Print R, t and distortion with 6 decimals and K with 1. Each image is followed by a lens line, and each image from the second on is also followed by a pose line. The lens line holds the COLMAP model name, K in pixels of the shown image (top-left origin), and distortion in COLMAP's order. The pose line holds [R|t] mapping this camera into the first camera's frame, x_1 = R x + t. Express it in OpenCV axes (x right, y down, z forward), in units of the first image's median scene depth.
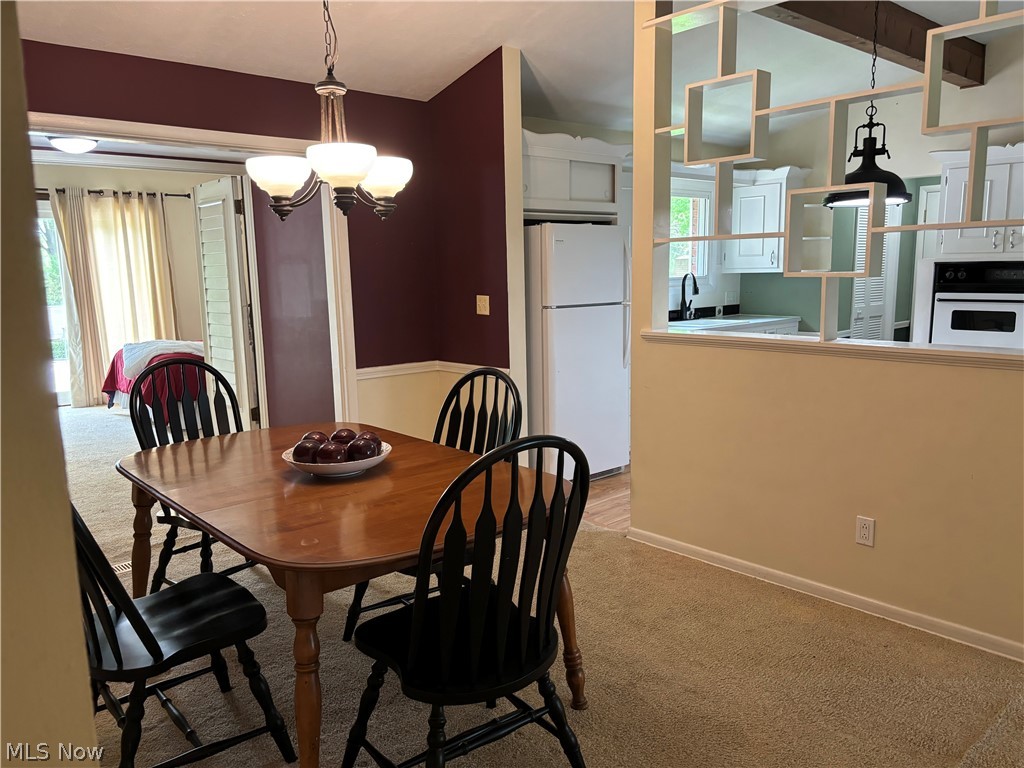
lens RADIAL K [[778.7, 0, 513.8], [0, 778.7, 388.0], [0, 0, 1]] dist [0.009563, 0.001606]
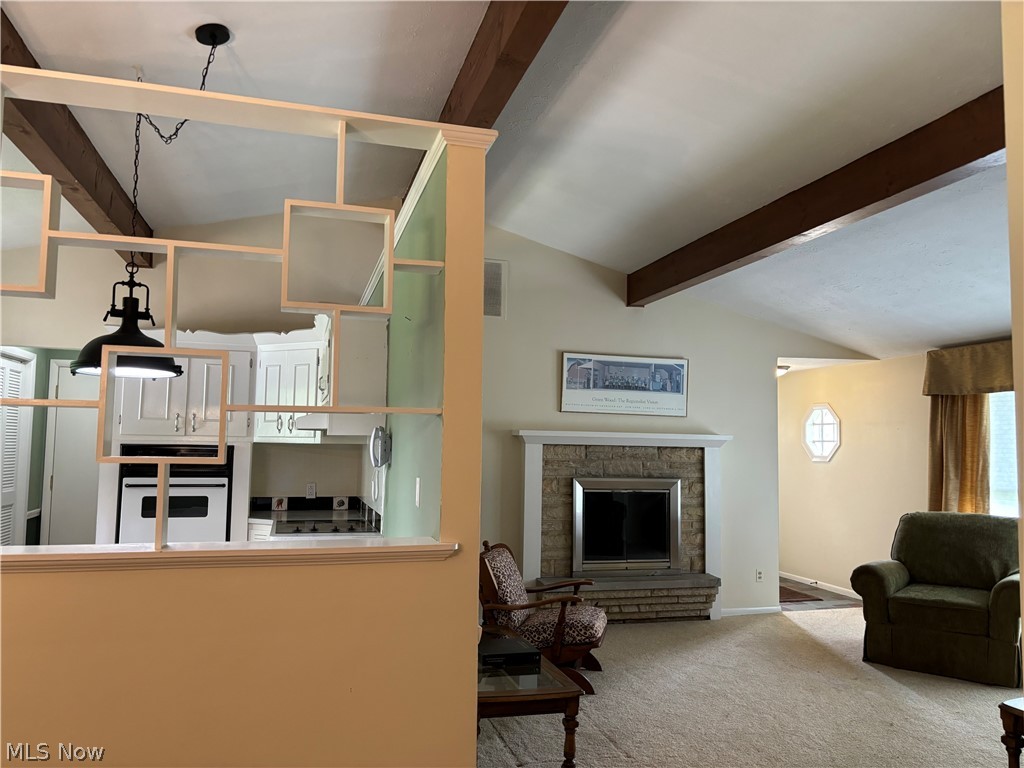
lens RADIAL K [[778.7, 0, 513.3], [0, 778.7, 383.2], [0, 0, 1]] dist [0.009563, 0.001606]
pose [[0.426088, 0.094164, 0.899768, -0.118348], [0.116398, 0.980596, -0.157744, -0.048491], [-0.897163, 0.171944, 0.406859, 0.300602]]
